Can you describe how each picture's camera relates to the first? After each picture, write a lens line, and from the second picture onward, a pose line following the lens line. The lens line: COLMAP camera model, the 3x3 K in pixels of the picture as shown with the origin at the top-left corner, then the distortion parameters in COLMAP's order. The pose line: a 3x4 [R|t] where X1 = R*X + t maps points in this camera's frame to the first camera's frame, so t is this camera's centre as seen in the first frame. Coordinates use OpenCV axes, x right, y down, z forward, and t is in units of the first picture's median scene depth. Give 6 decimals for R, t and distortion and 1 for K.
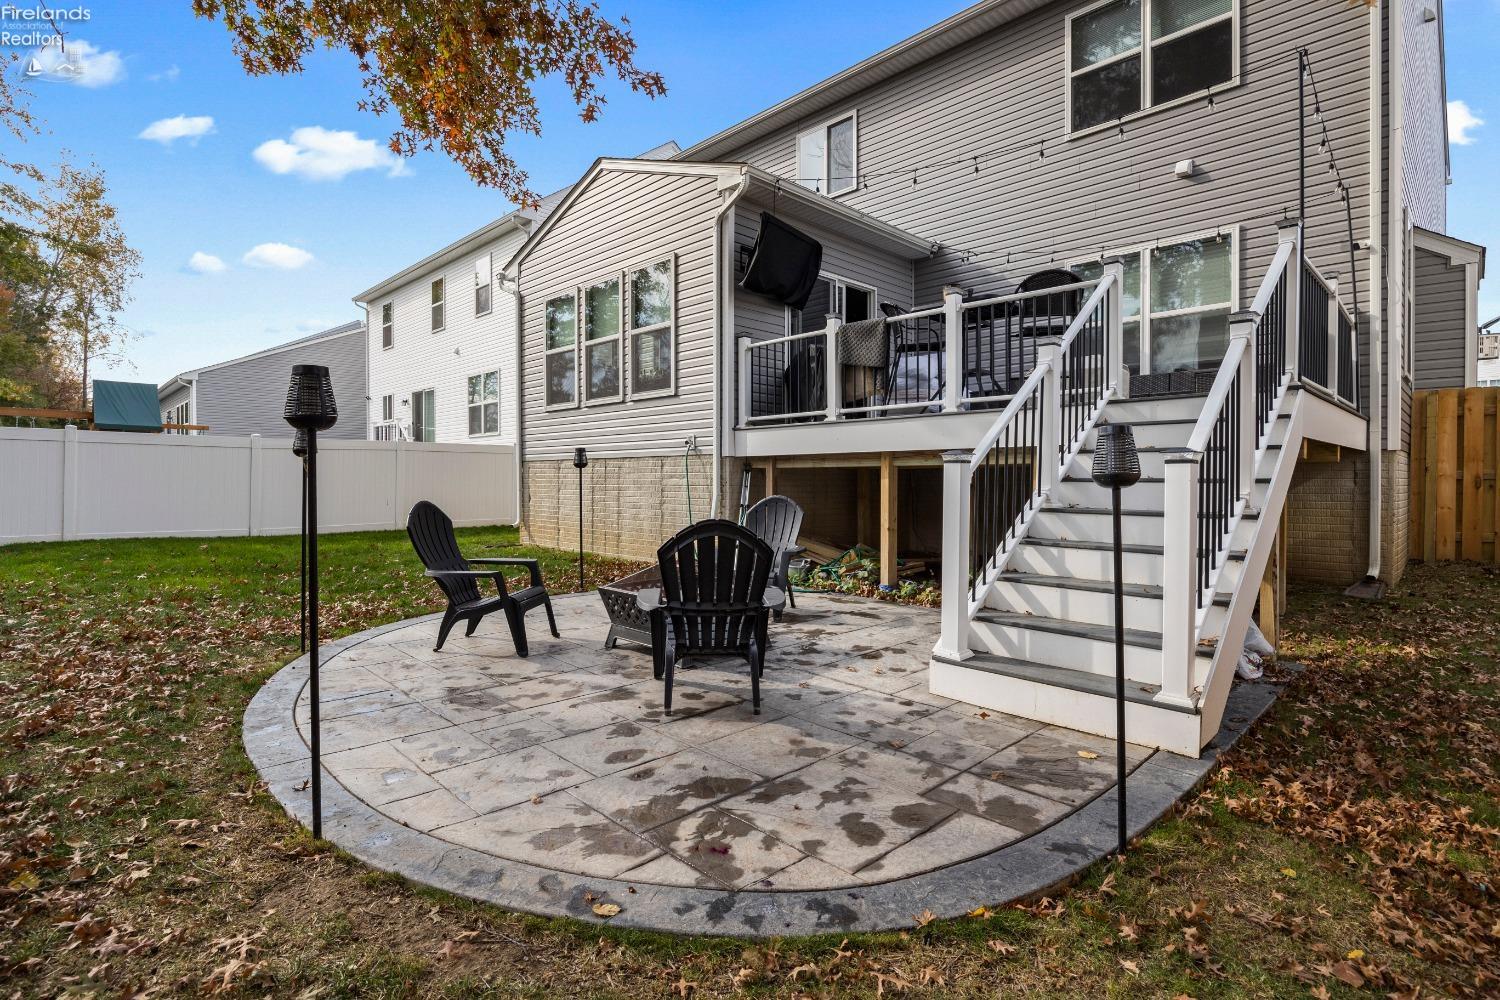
lens RADIAL K [[735.1, 0, 750.0], [0, 735.1, 500.0], [0, 0, 1]] dist [-0.013557, 0.000898]
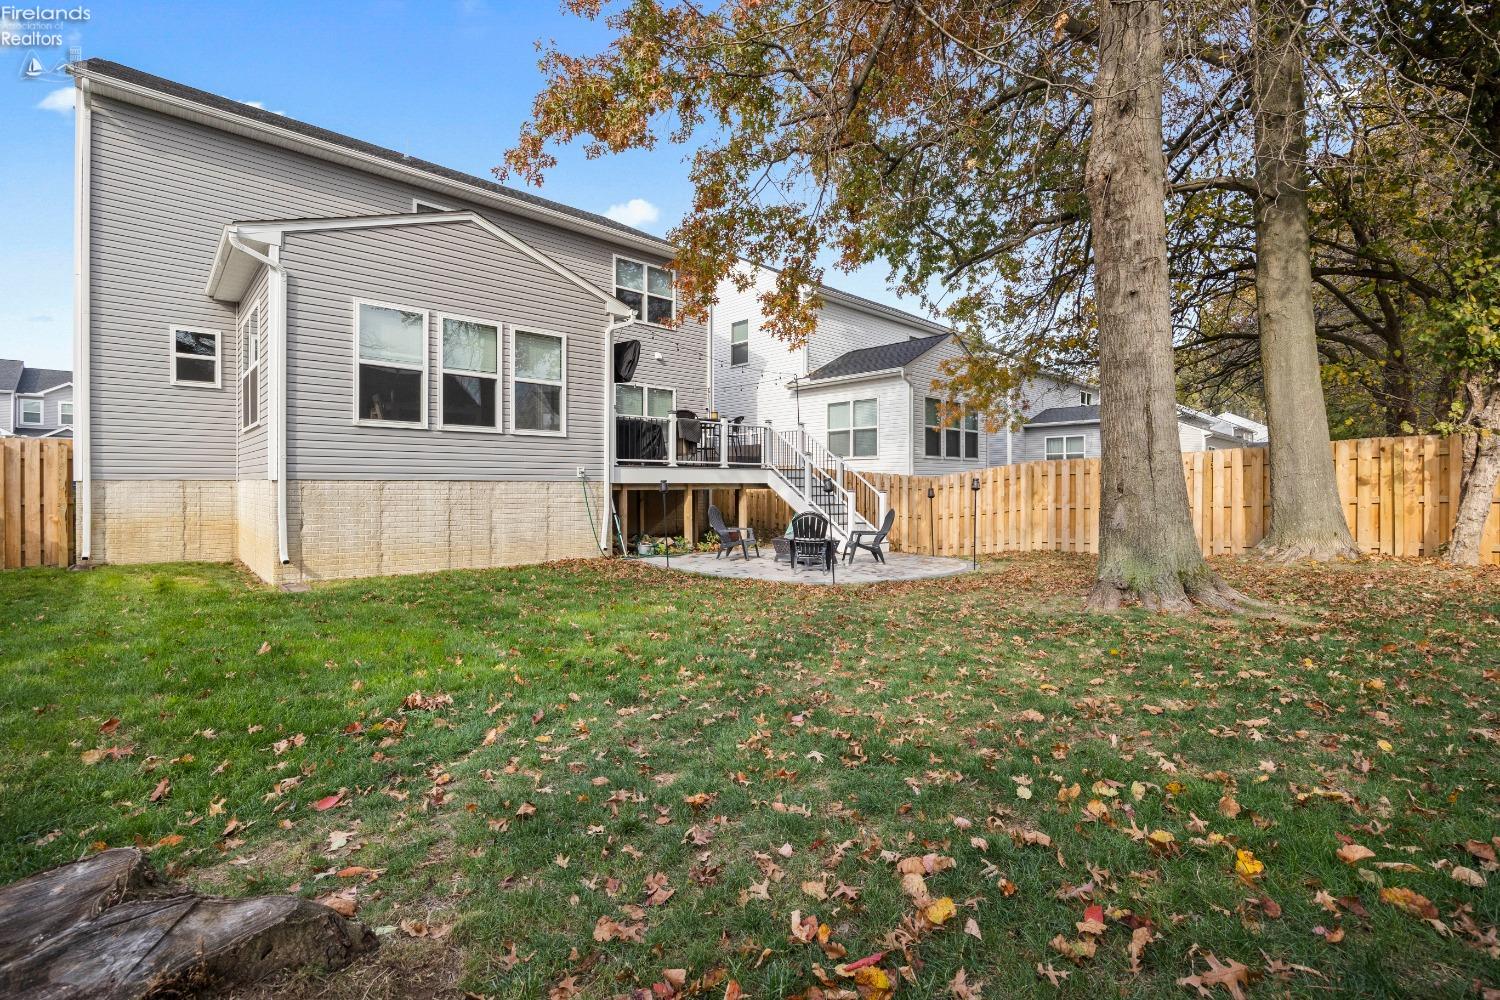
lens RADIAL K [[649.2, 0, 755.4], [0, 649.2, 484.2], [0, 0, 1]] dist [-0.018508, 0.000467]
pose [[0.021740, 0.000814, 0.999763, -1.421427], [0.025500, 0.999674, -0.001369, -0.047151], [-0.999438, 0.025524, 0.021712, 0.670574]]
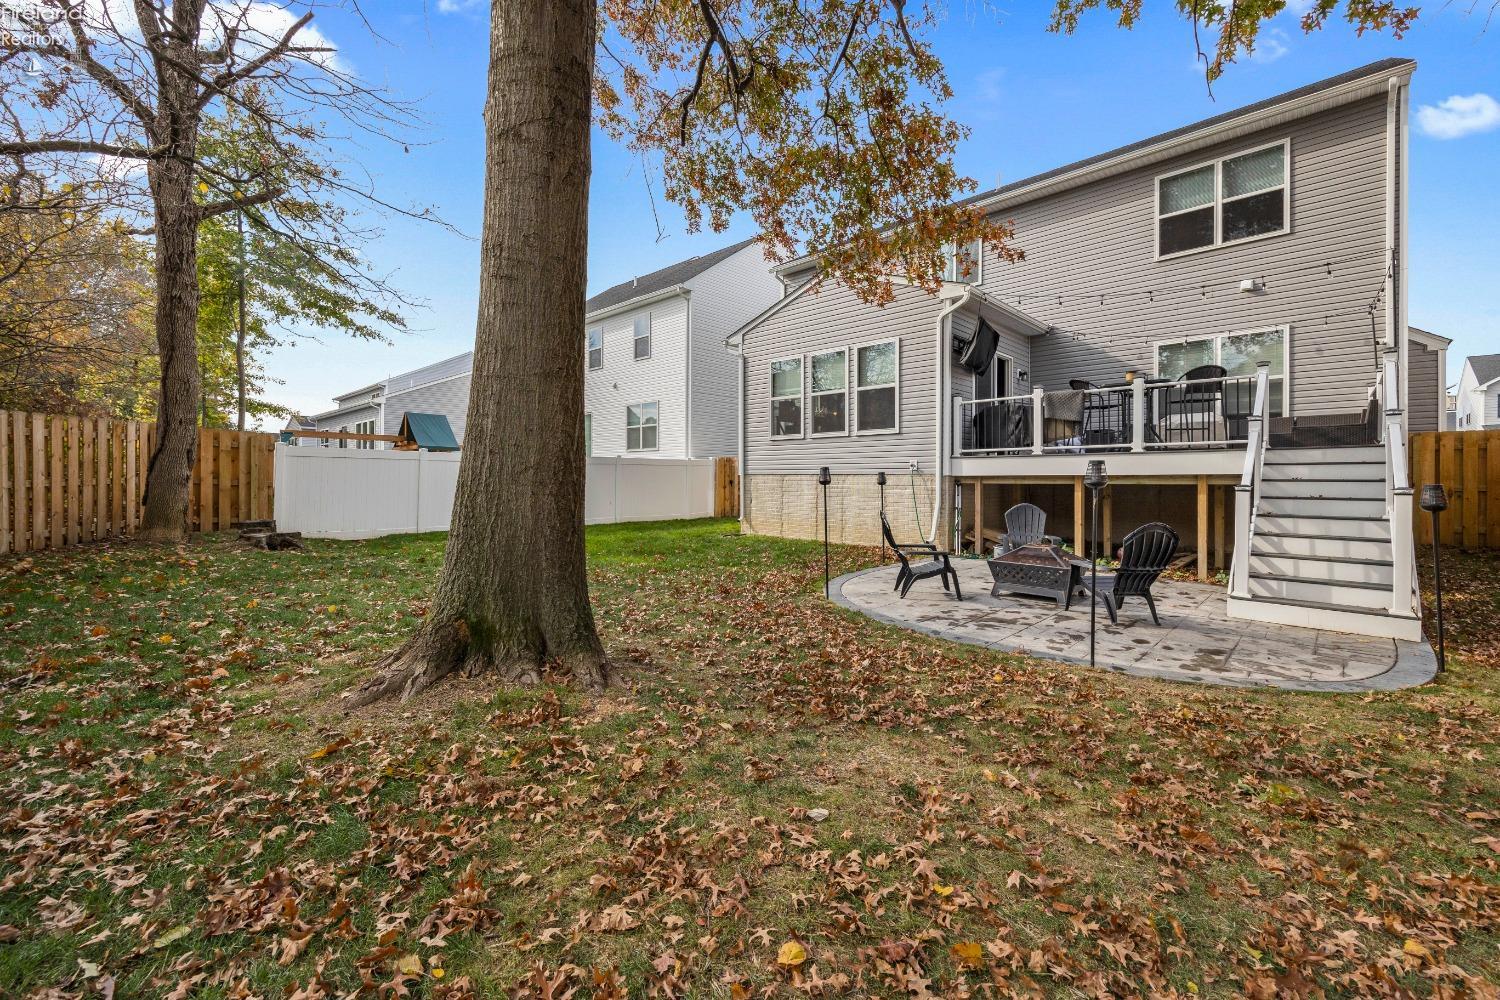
lens RADIAL K [[611.7, 0, 751.6], [0, 611.7, 482.8], [0, 0, 1]] dist [0.019328, -0.006832]
pose [[0.999685, 0.001725, 0.025045, -0.465386], [-0.001213, 0.999791, -0.020412, -0.018294], [-0.025075, 0.020375, 0.999478, -0.246796]]
